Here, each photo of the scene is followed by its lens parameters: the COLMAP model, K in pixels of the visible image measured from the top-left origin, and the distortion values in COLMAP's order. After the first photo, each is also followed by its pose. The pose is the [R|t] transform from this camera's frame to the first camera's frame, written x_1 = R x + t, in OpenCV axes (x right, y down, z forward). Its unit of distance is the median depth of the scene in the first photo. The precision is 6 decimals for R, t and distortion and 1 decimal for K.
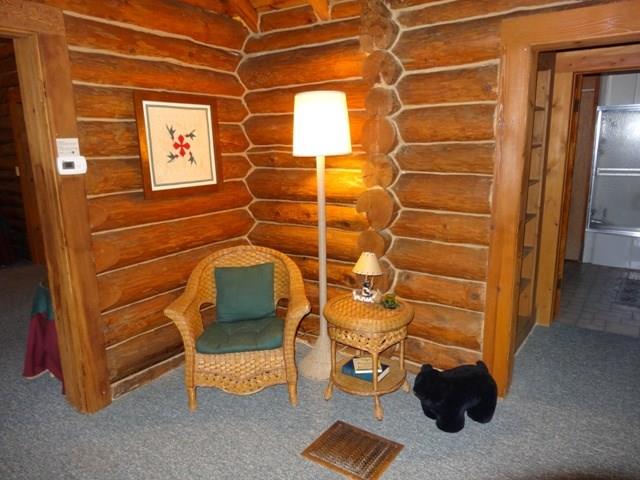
lens RADIAL K [[463.4, 0, 321.9], [0, 463.4, 237.0], [0, 0, 1]] dist [0.011551, 0.003379]
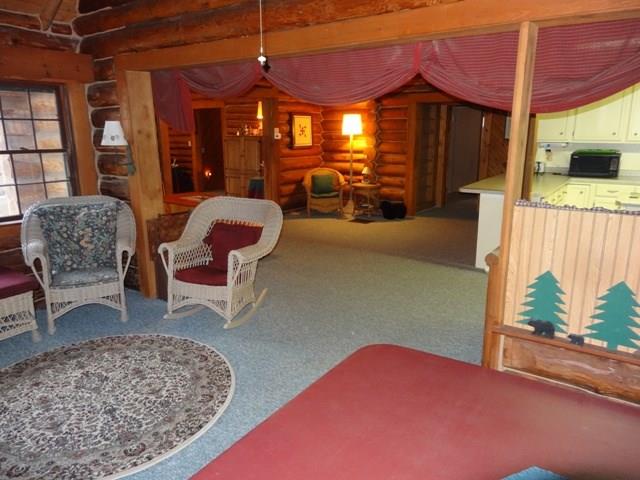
lens RADIAL K [[463.4, 0, 318.2], [0, 463.4, 242.8], [0, 0, 1]] dist [0.011551, 0.003379]
pose [[0.999148, 0.025022, -0.032816, -0.093094], [-0.023941, 0.999171, 0.032938, 0.382794], [0.033613, -0.032124, 0.998919, -1.812491]]
